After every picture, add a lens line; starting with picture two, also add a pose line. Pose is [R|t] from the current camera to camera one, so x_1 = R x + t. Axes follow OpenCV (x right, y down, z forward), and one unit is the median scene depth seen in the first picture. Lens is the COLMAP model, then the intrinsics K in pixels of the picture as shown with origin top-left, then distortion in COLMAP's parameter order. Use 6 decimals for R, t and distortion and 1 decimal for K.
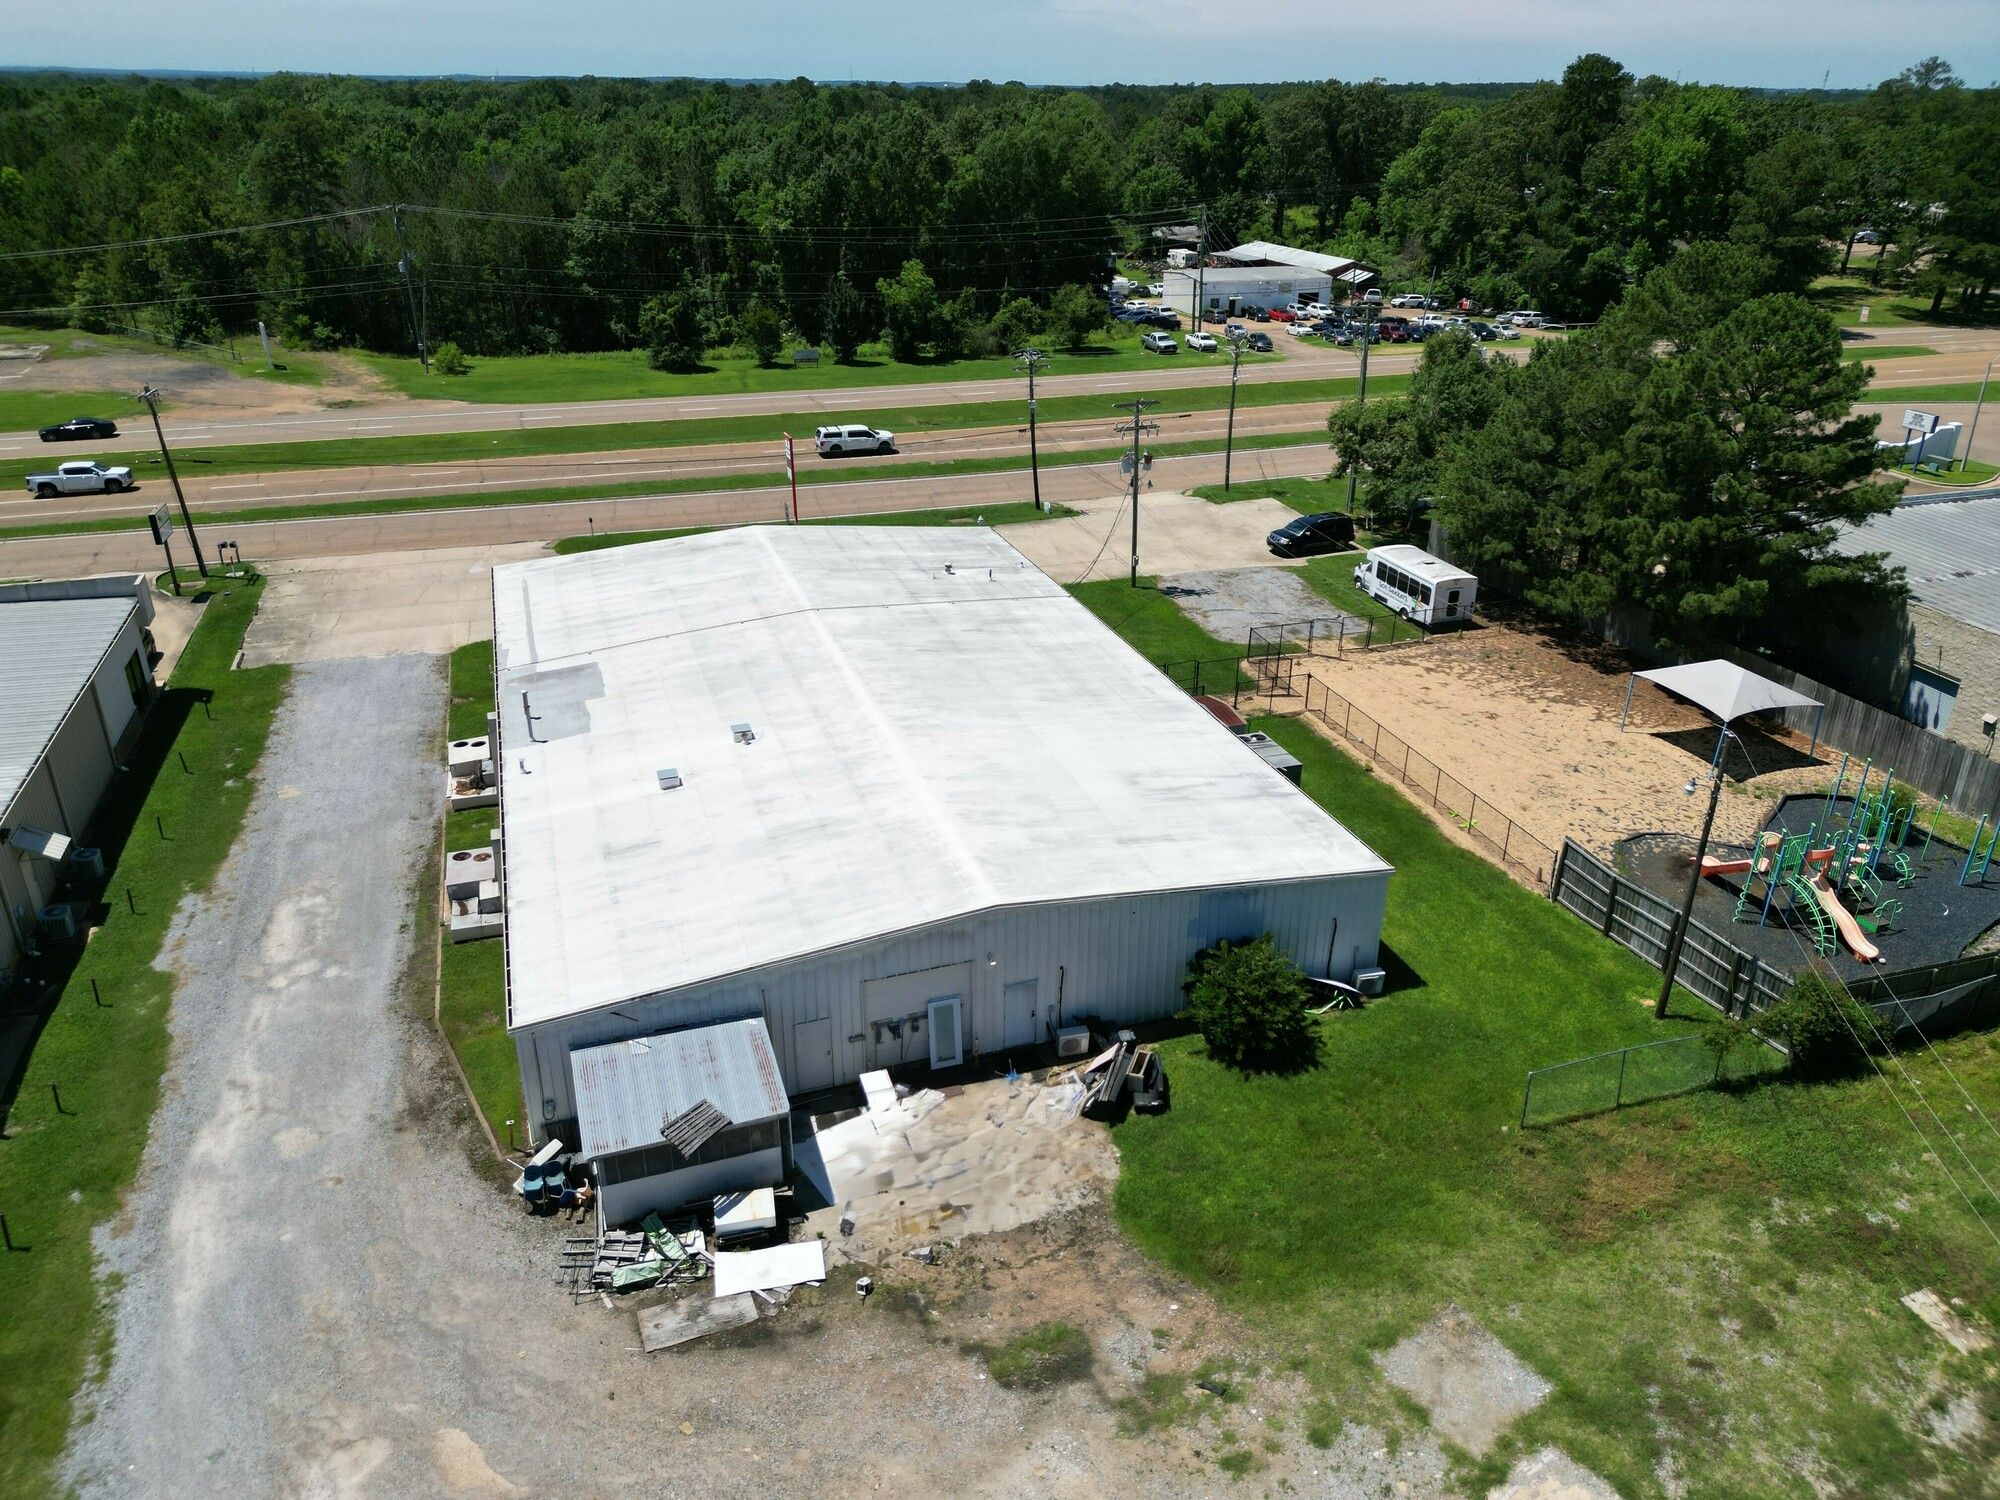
lens RADIAL K [[1411.3, 0, 1004.9], [0, 1411.3, 750.3], [0, 0, 1]] dist [0.083549, -0.086318]
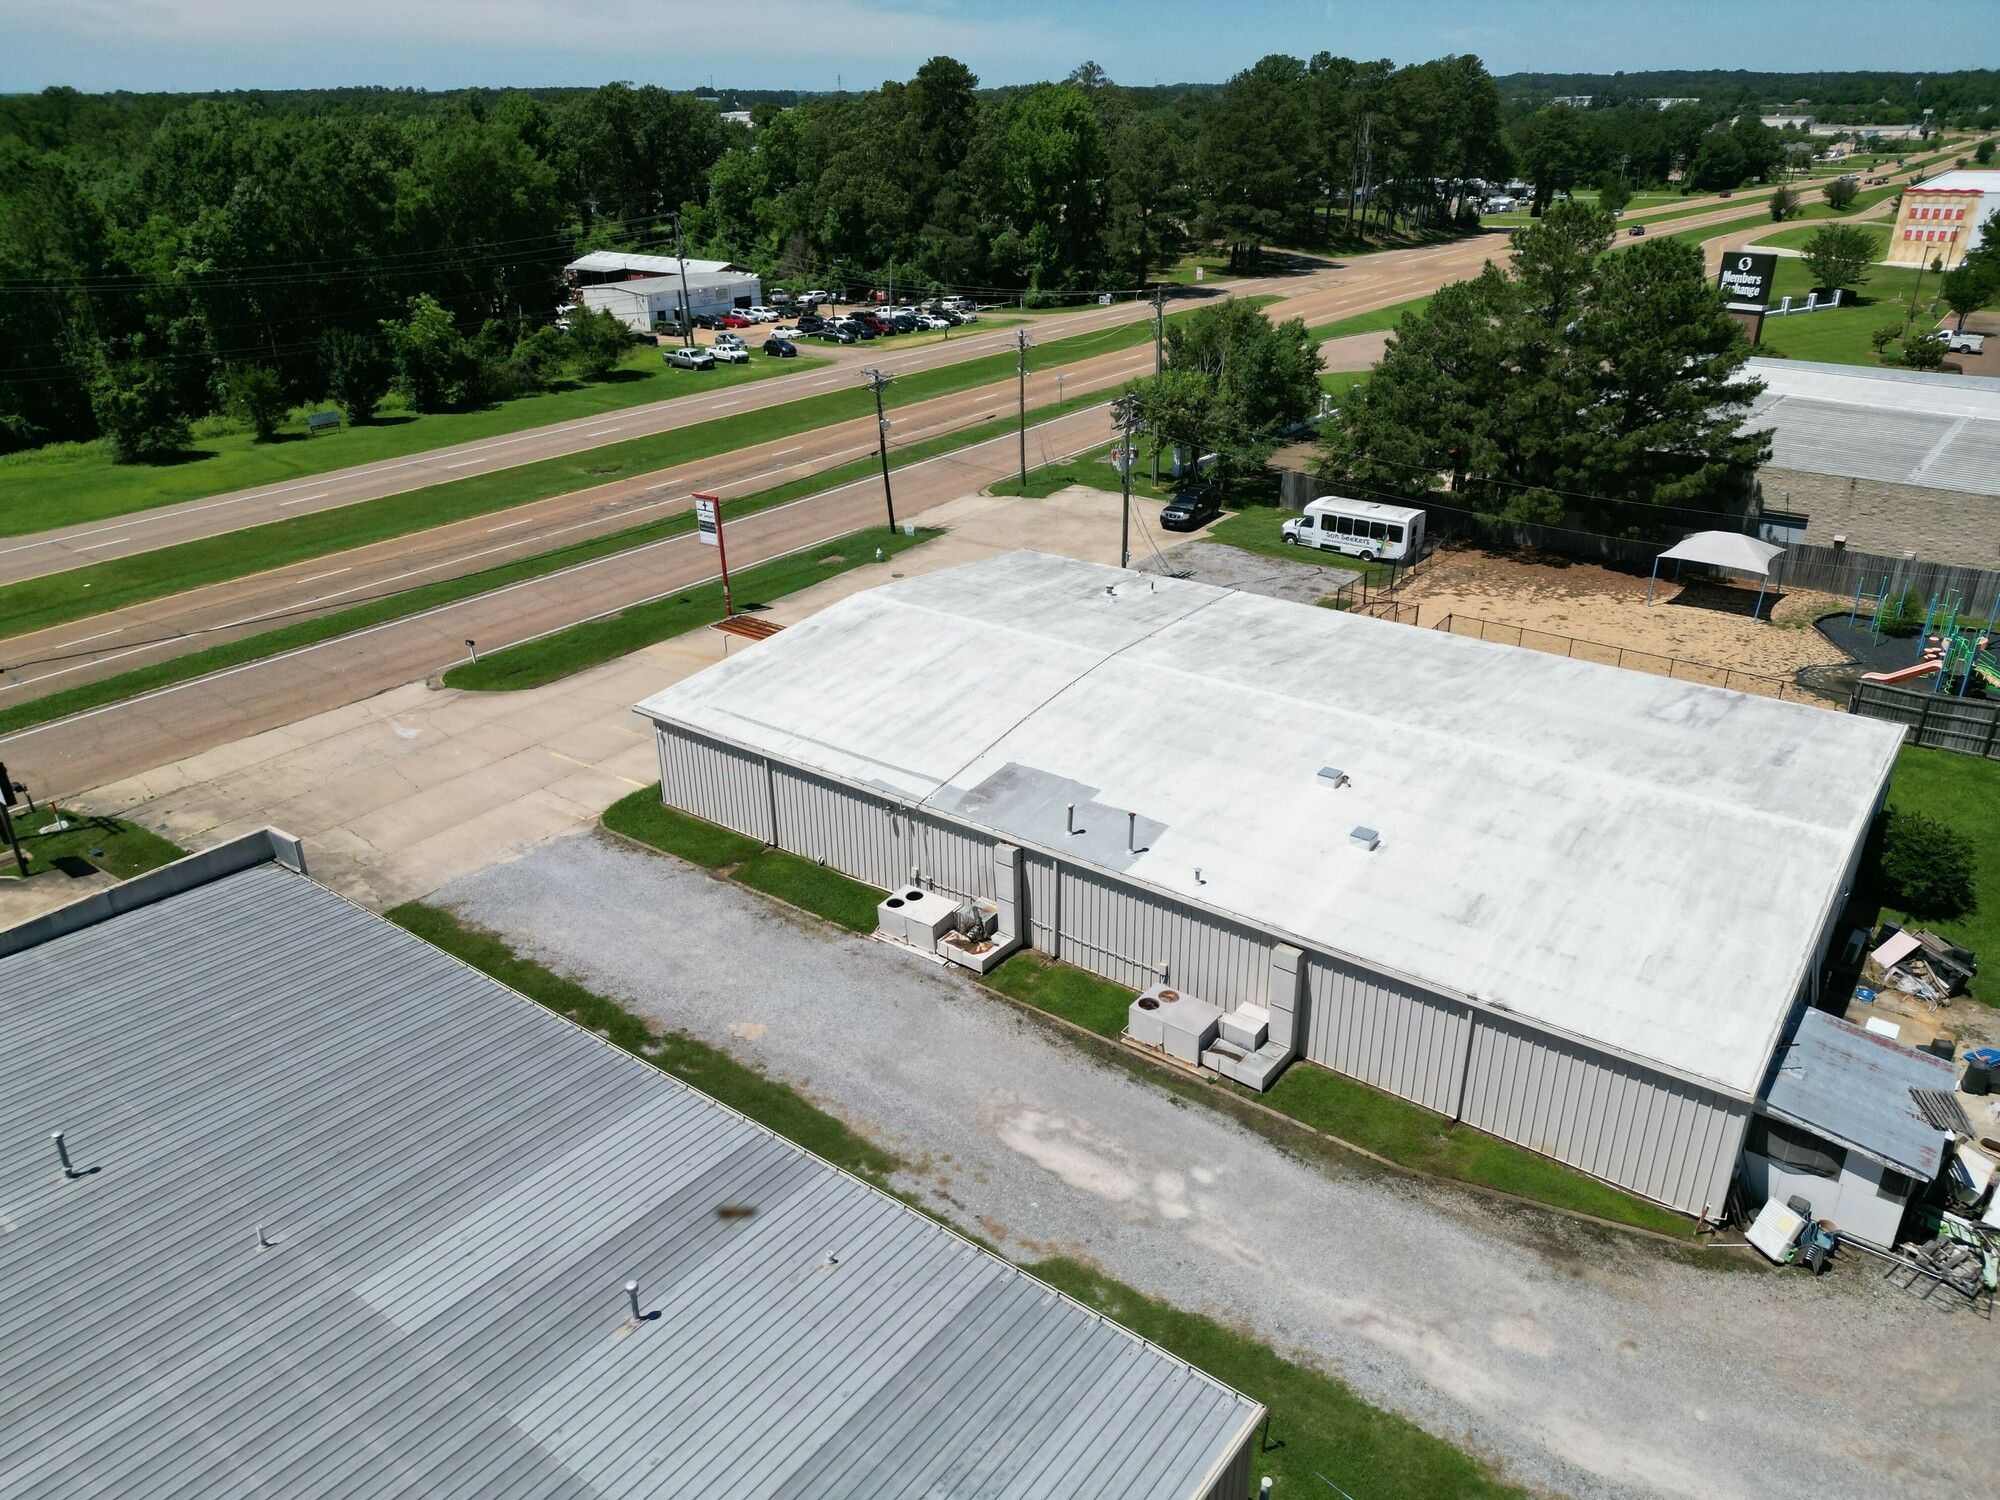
lens RADIAL K [[1411.3, 0, 1004.9], [0, 1411.3, 750.3], [0, 0, 1]] dist [0.083549, -0.086318]
pose [[0.823542, -0.254151, 0.507135, -0.522917], [0.255616, 0.964370, 0.068196, -0.093036], [-0.506398, 0.073470, 0.859164, 0.197331]]
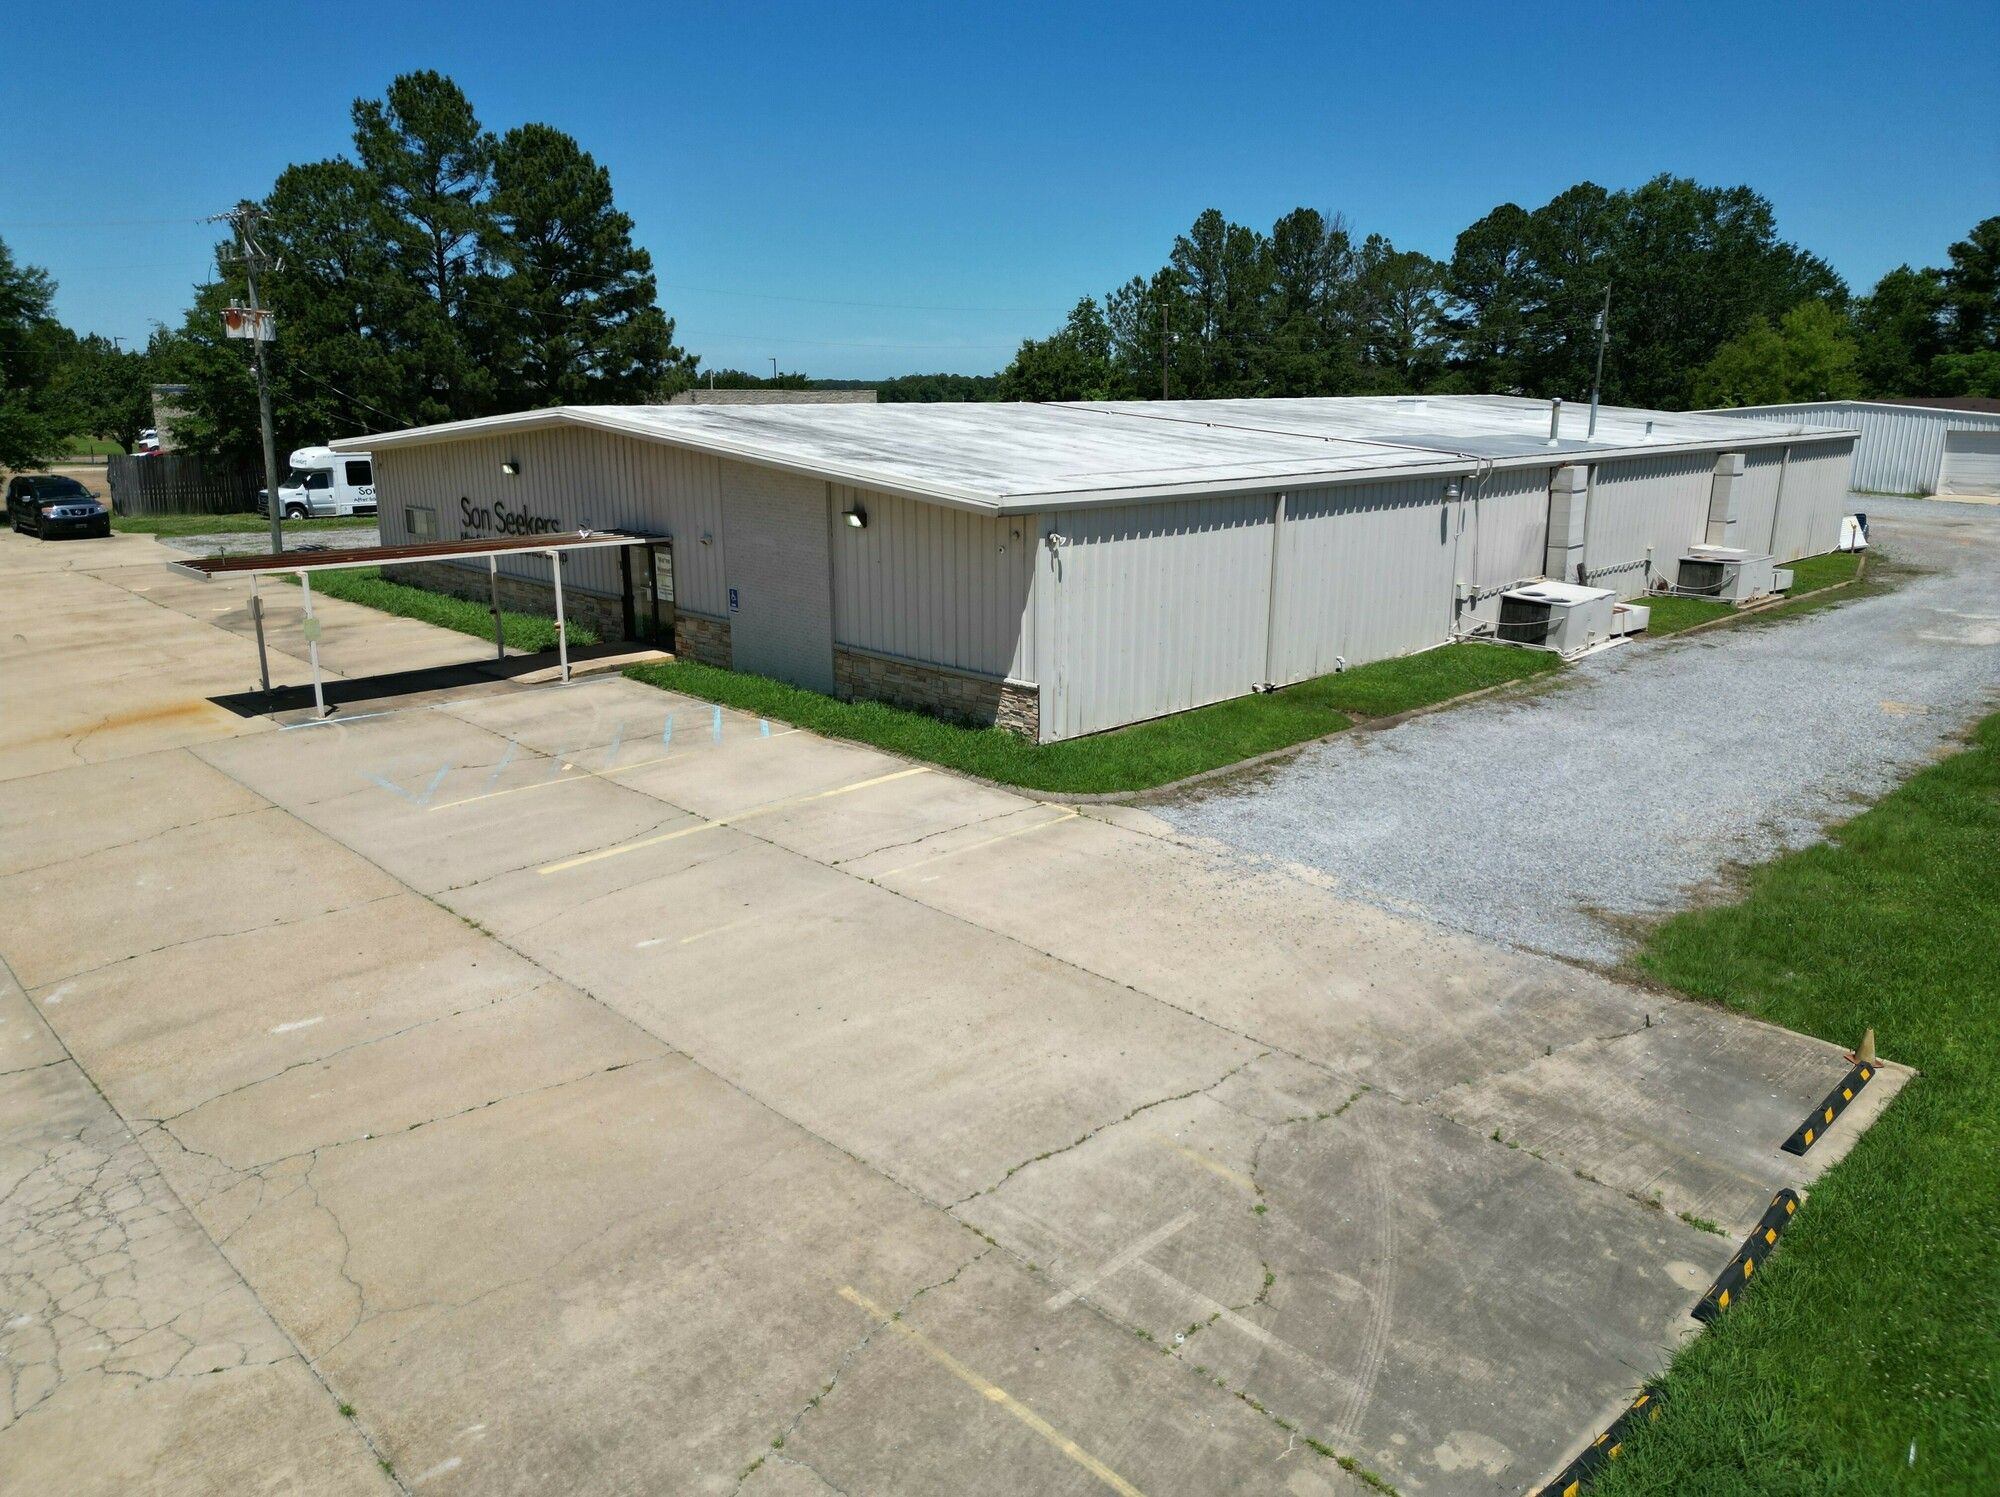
lens RADIAL K [[1411.3, 0, 1004.9], [0, 1411.3, 748.8], [0, 0, 1]] dist [0.083549, -0.086318]
pose [[-0.430954, -0.233719, 0.871581, -0.553632], [0.377547, 0.830572, 0.409401, -0.180572], [-0.819595, 0.505496, -0.269699, 0.972184]]
